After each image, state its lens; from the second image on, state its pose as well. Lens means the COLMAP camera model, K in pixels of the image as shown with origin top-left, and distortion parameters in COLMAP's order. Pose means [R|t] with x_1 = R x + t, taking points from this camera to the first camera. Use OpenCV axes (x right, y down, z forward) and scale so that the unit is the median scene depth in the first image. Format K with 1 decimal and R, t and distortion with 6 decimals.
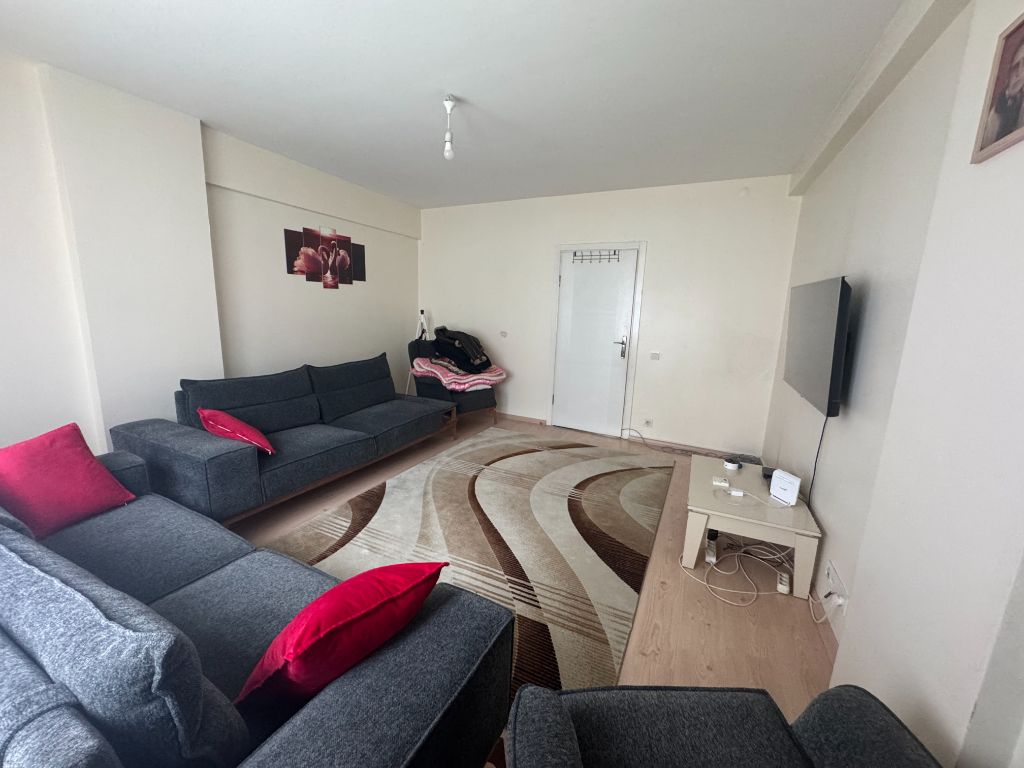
lens RADIAL K [[399.6, 0, 509.6], [0, 399.6, 380.9], [0, 0, 1]] dist [-0.000997, 0.000051]
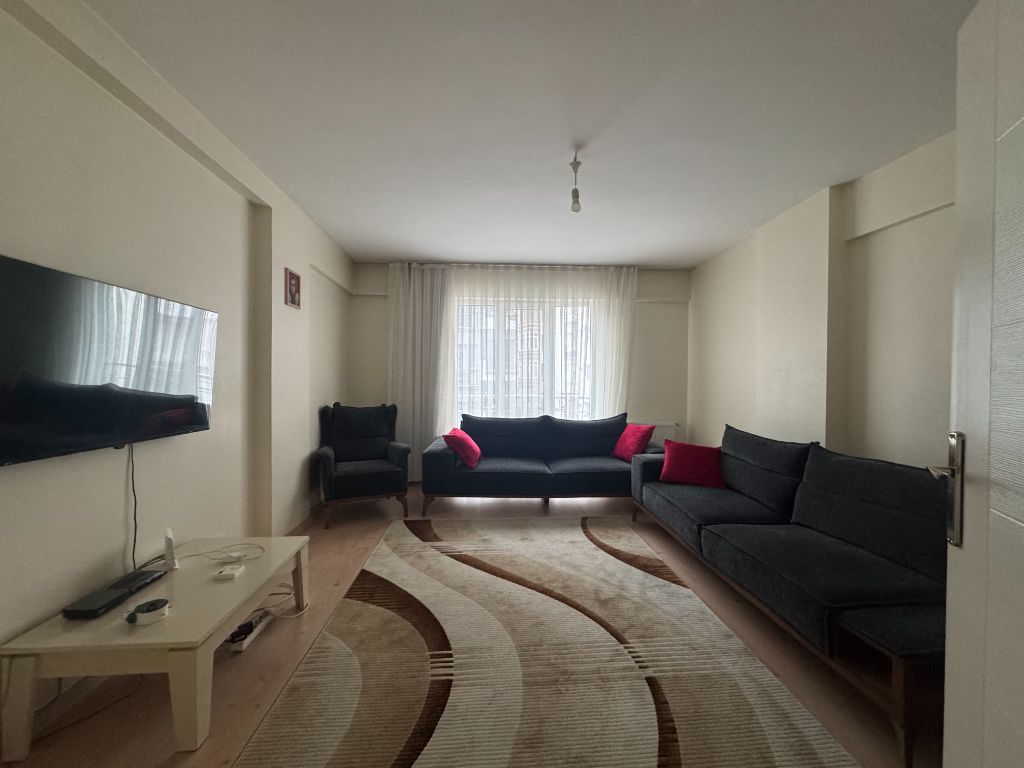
lens RADIAL K [[409.3, 0, 511.5], [0, 409.3, 382.4], [0, 0, 1]] dist [-0.003102, 0.000420]
pose [[-0.864023, -0.035433, -0.502204, 0.456389], [-0.127570, 0.980374, 0.150309, -0.242868], [0.487022, 0.193937, -0.851586, 1.730810]]
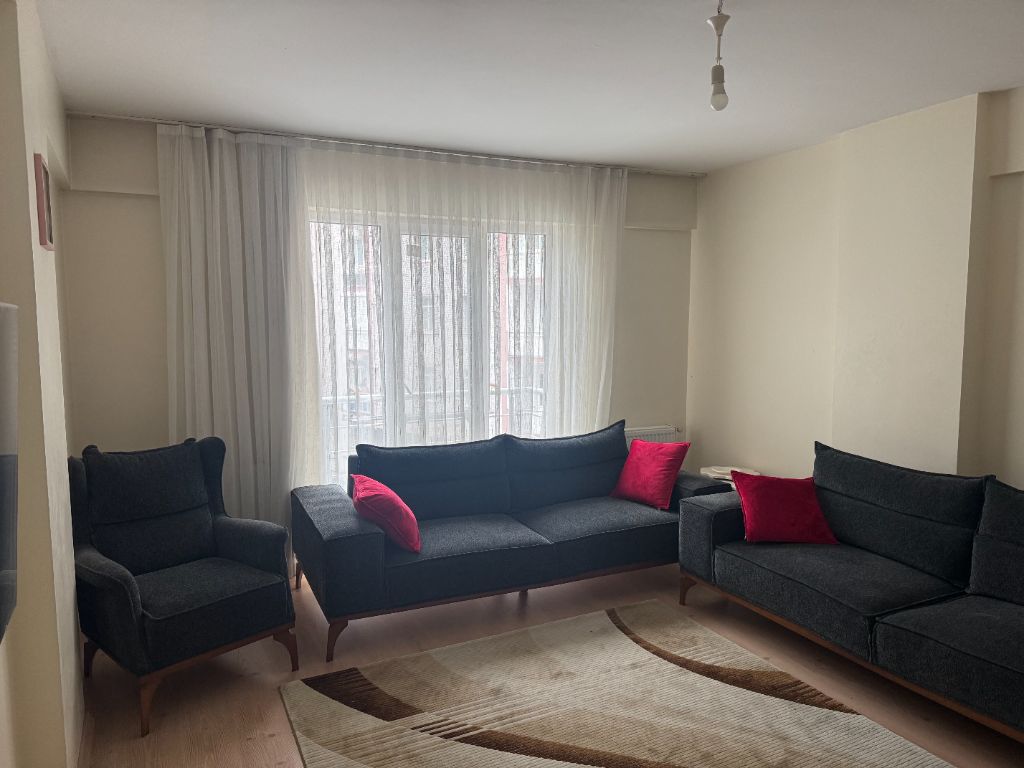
lens RADIAL K [[720.2, 0, 511.7], [0, 720.2, 382.7], [0, 0, 1]] dist [0.067121, -0.083190]
pose [[-0.609349, 0.040167, -0.791884, 0.788229], [-0.160641, 0.971751, 0.172903, -0.282937], [0.776459, 0.232567, -0.585682, 1.344366]]
